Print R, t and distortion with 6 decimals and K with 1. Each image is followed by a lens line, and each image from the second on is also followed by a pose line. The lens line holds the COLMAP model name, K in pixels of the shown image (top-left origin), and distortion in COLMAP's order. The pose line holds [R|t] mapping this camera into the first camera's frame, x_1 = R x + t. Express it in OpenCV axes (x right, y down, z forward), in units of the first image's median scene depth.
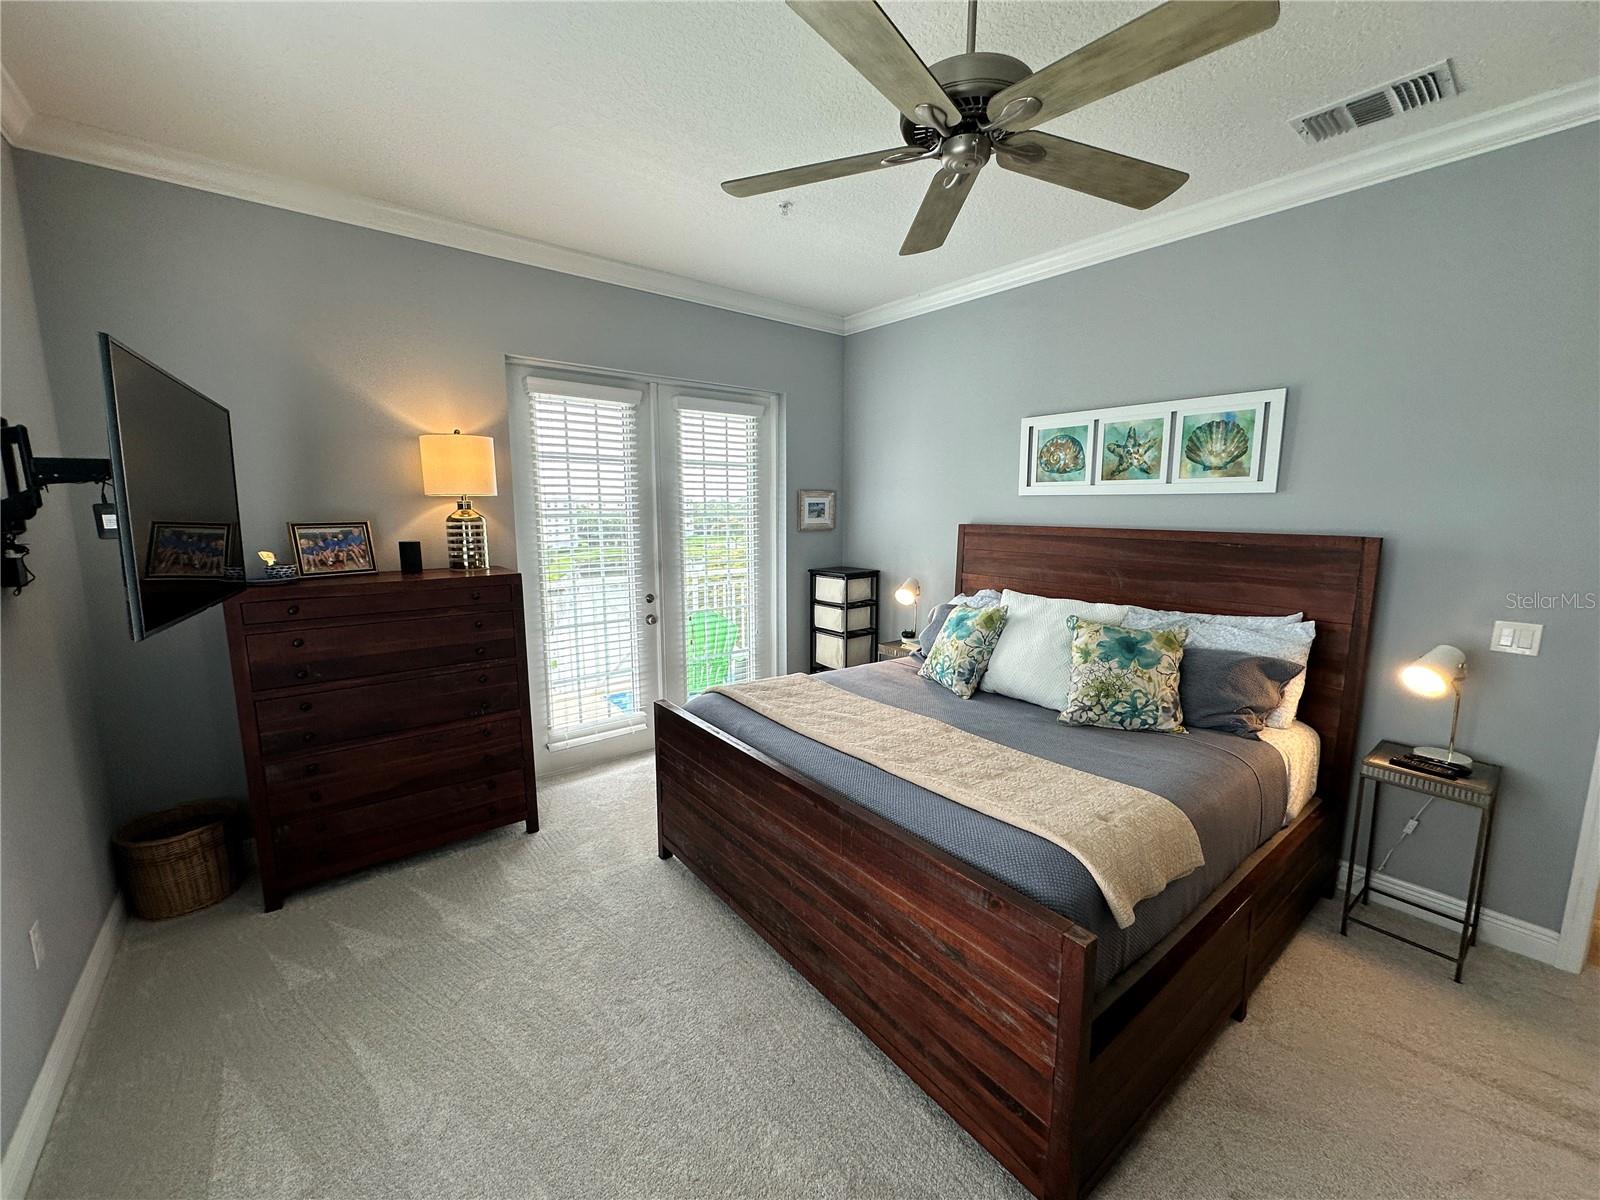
lens RADIAL K [[636.9, 0, 798.9], [0, 636.9, 599.8], [0, 0, 1]] dist [-0.010021, 0.002951]
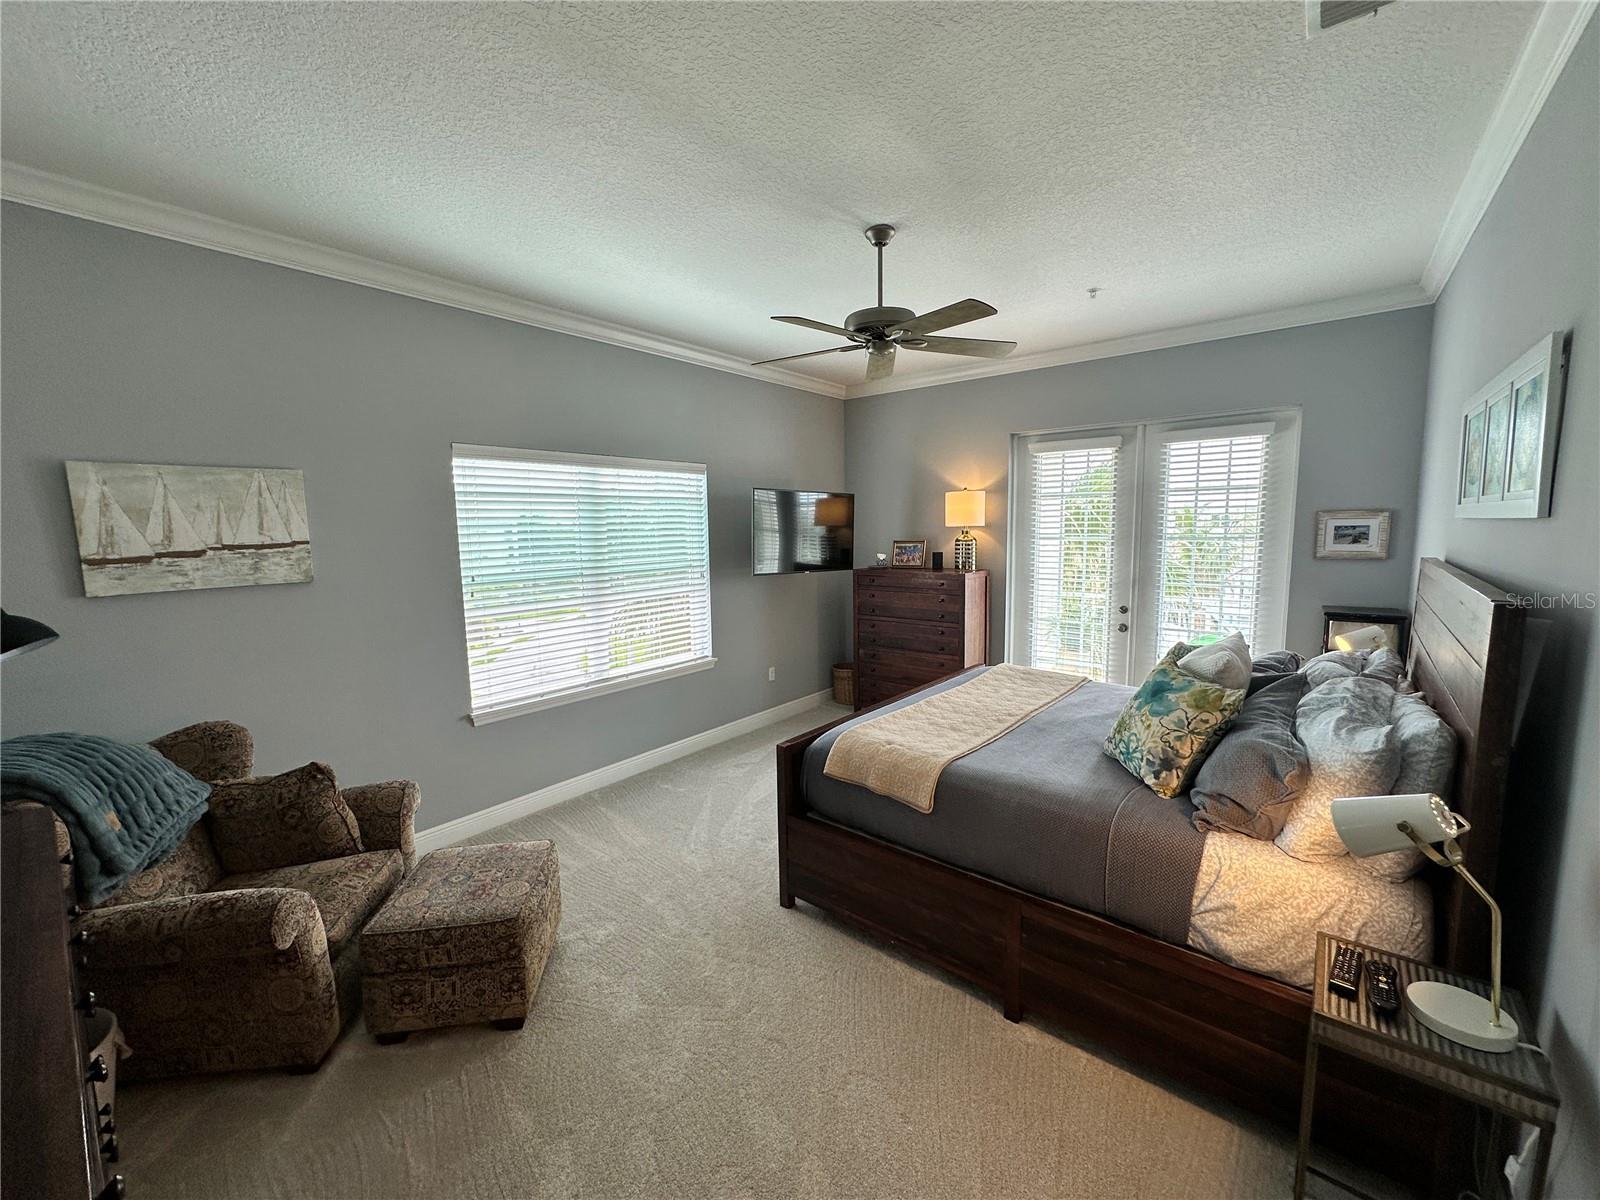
lens RADIAL K [[636.9, 0, 798.9], [0, 636.9, 599.8], [0, 0, 1]] dist [-0.010021, 0.002951]
pose [[0.203184, 0.107129, -0.973262, 0.853572], [-0.127595, 0.988418, 0.082159, -0.043733], [0.970791, 0.107490, 0.214500, 0.187330]]
